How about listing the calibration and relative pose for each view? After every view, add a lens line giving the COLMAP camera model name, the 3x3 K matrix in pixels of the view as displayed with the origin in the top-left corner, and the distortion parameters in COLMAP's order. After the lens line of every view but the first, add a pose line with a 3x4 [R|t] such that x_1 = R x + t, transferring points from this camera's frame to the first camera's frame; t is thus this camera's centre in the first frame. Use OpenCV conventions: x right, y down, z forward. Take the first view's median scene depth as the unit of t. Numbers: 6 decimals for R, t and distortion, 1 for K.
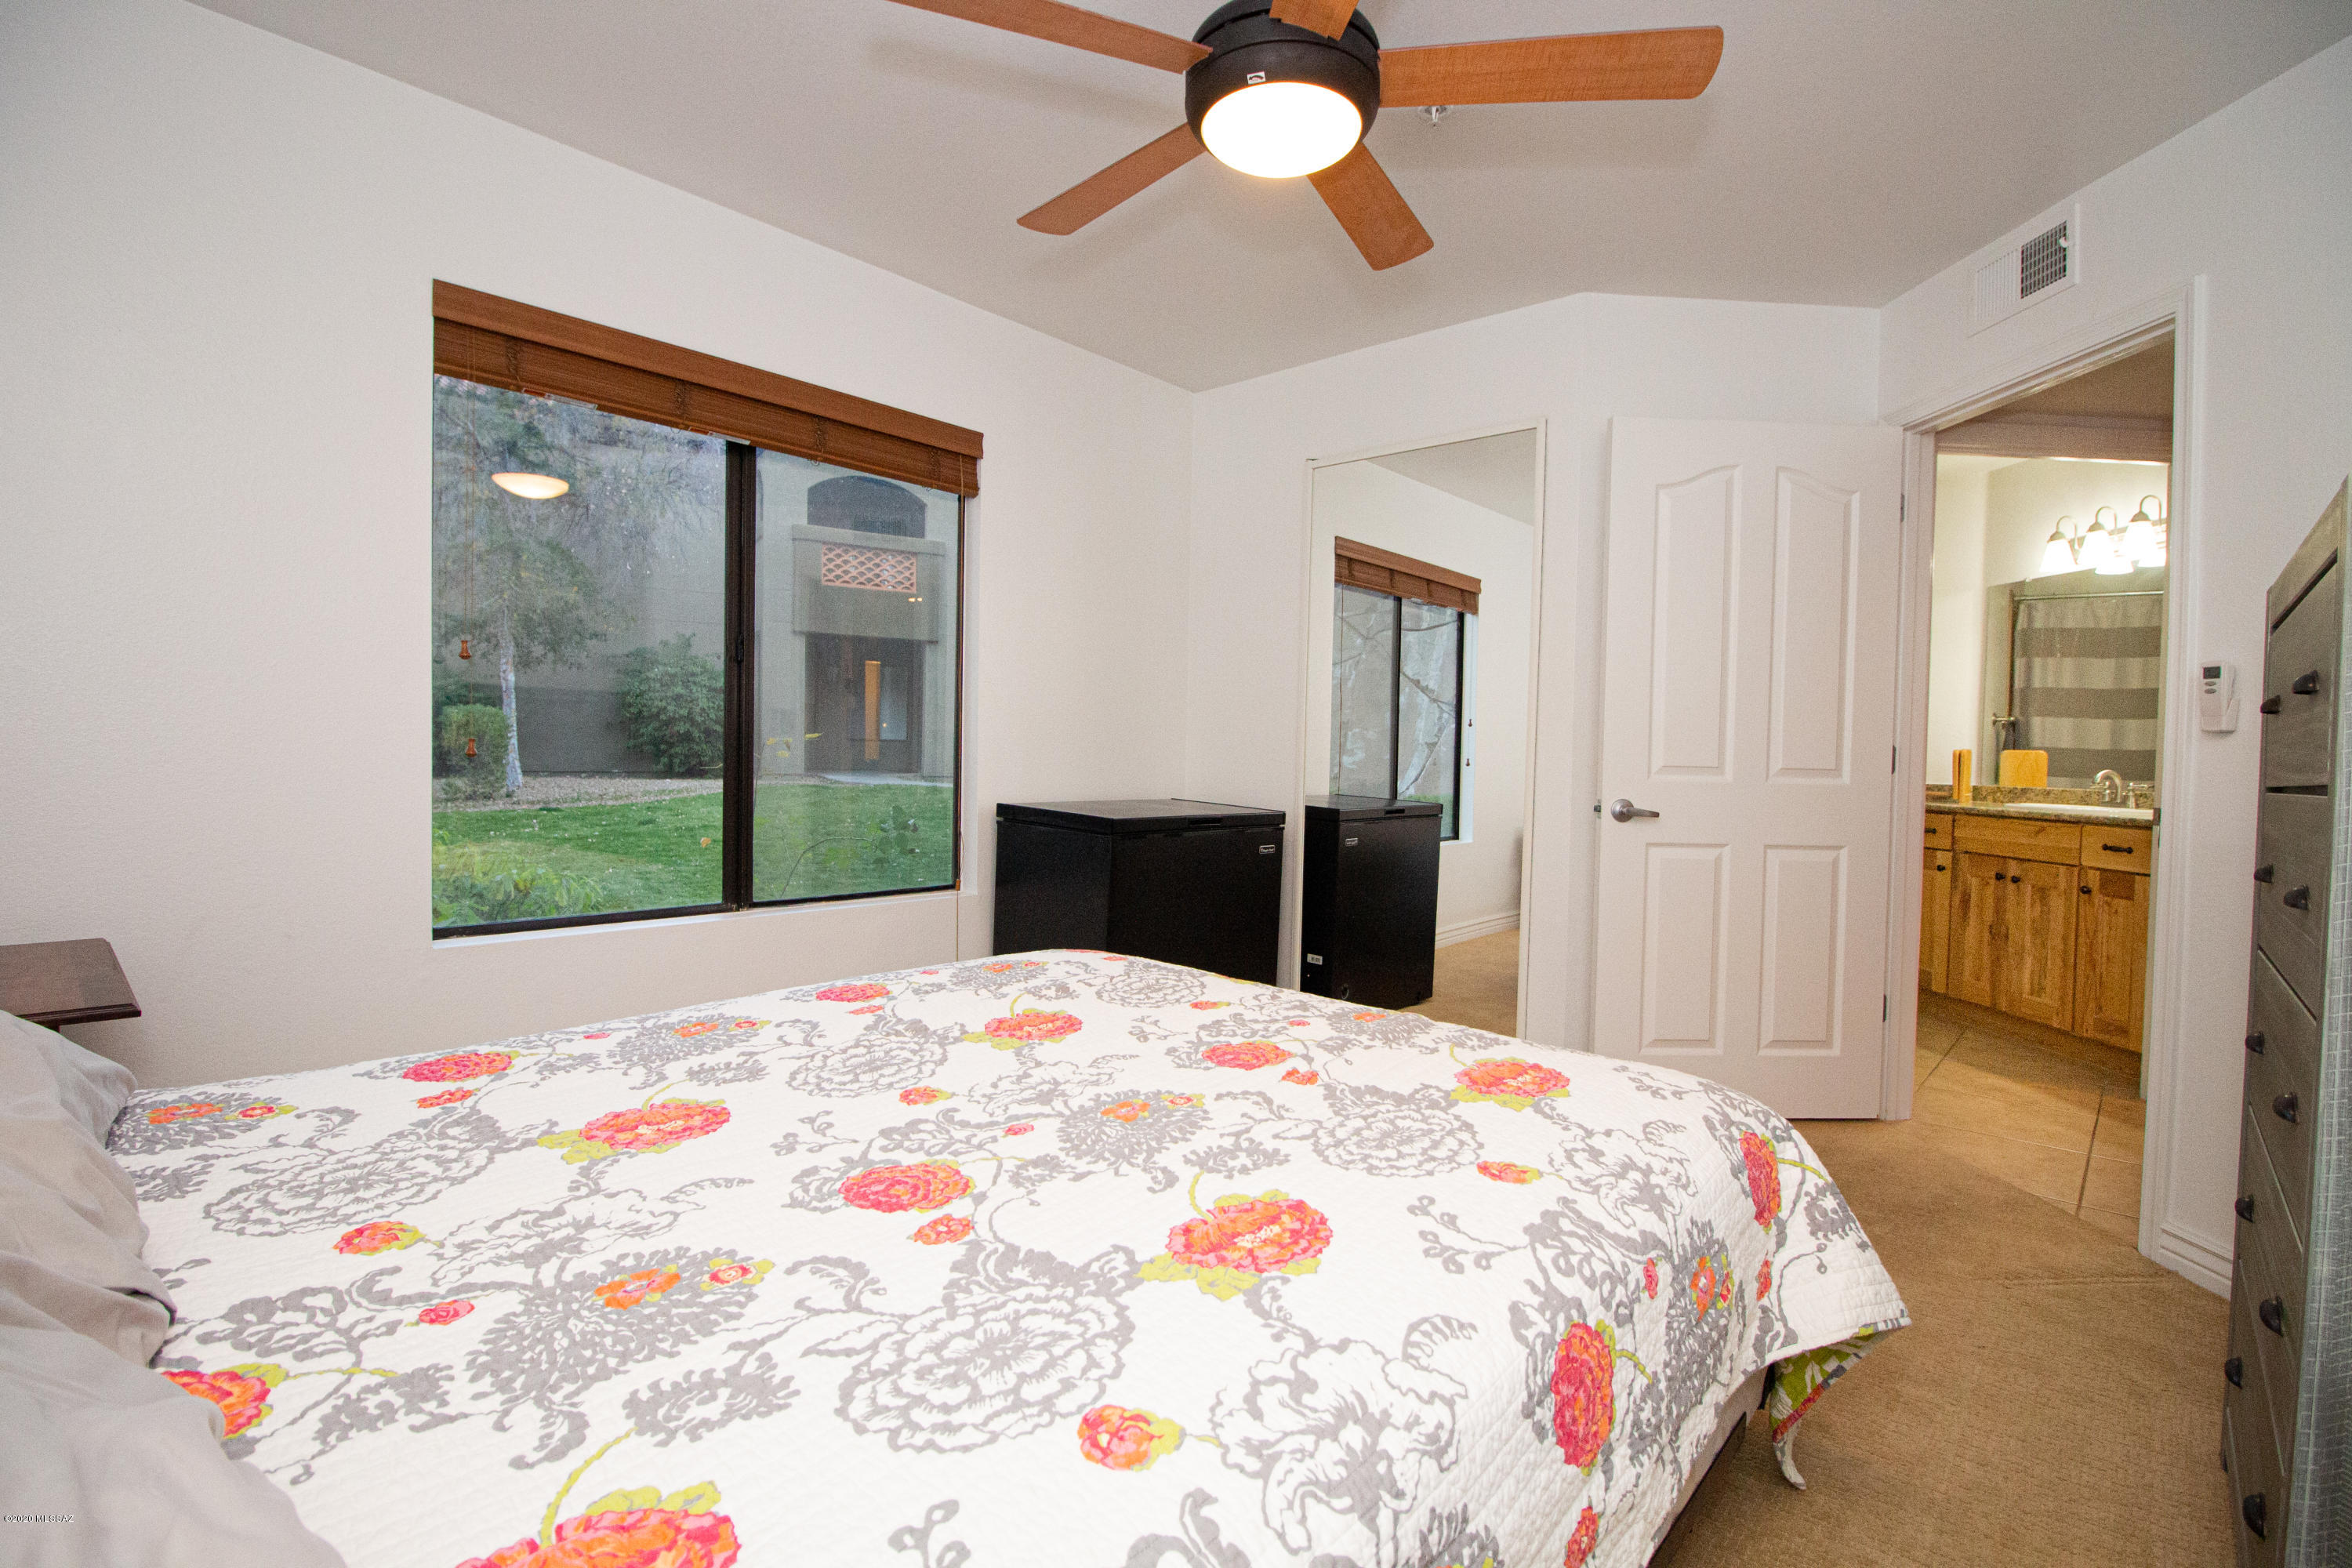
lens RADIAL K [[1110.3, 0, 1174.6], [0, 1110.3, 779.2], [0, 0, 1]] dist [-0.003872, -0.001362]
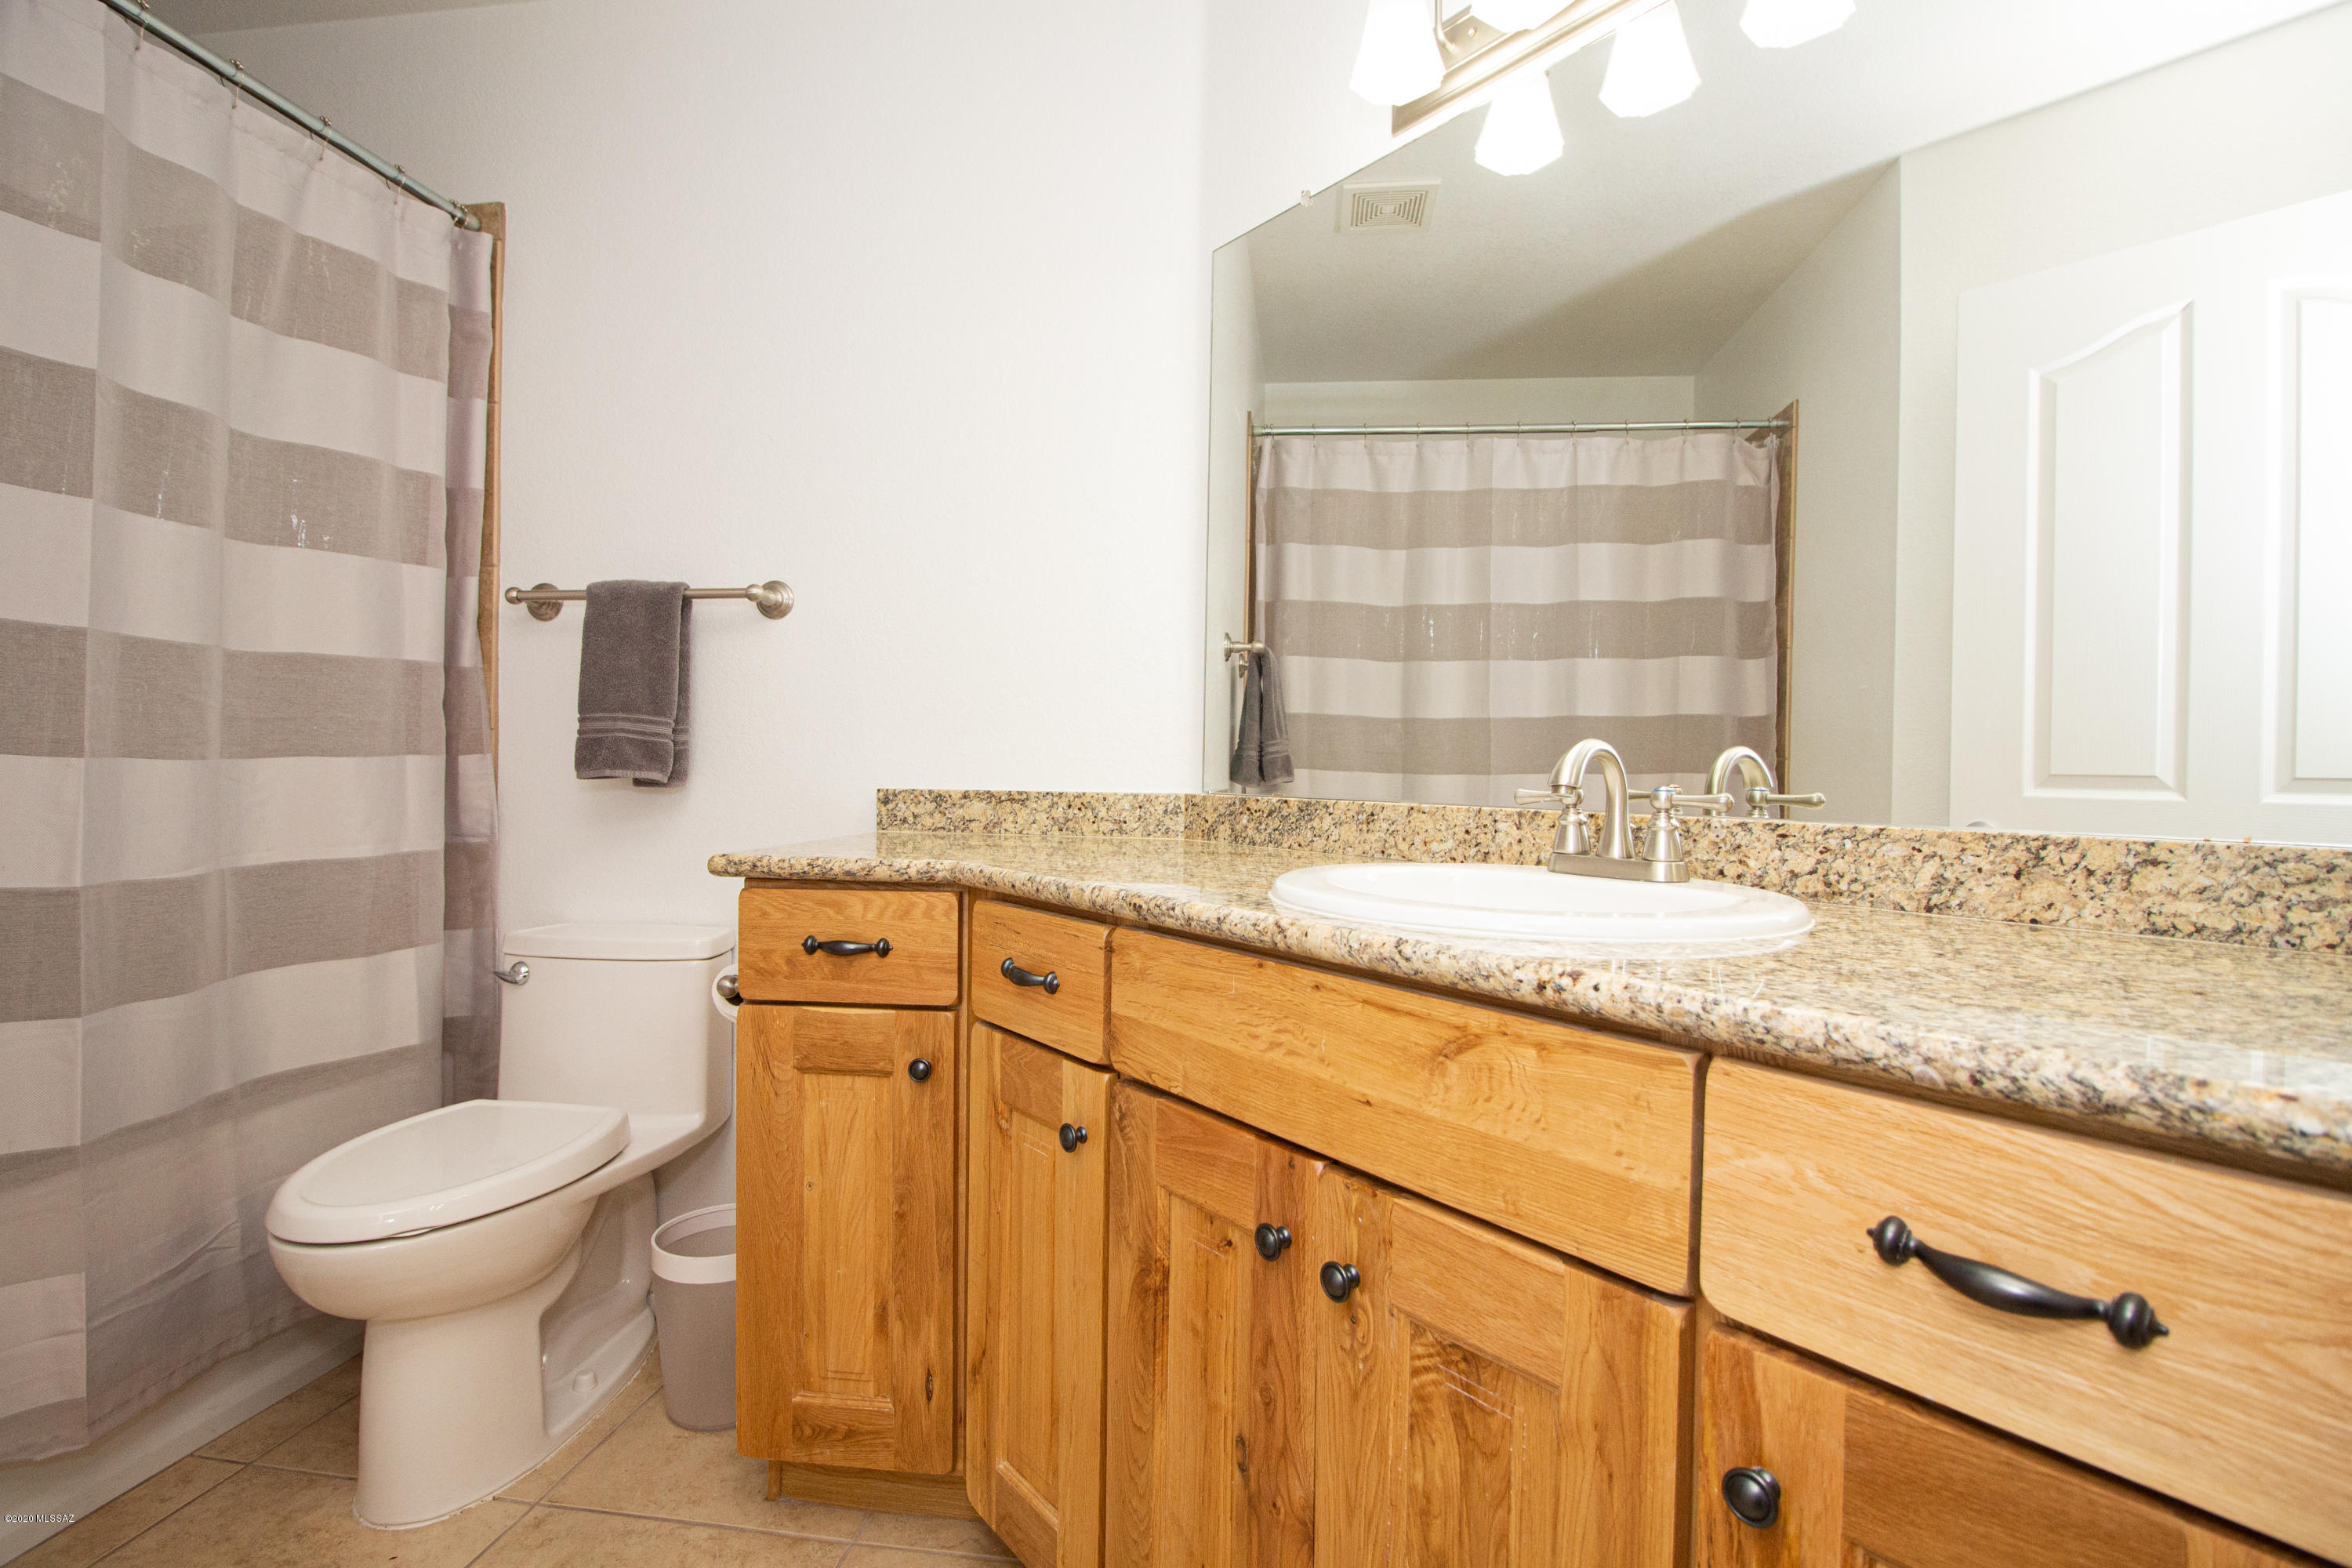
lens RADIAL K [[1110.3, 0, 1174.6], [0, 1110.3, 779.2], [0, 0, 1]] dist [-0.003872, -0.001362]
pose [[0.828016, -0.015329, 0.560495, 0.588083], [0.017512, 0.999846, 0.001475, -0.000438], [-0.560431, 0.008594, 0.828157, 0.801359]]
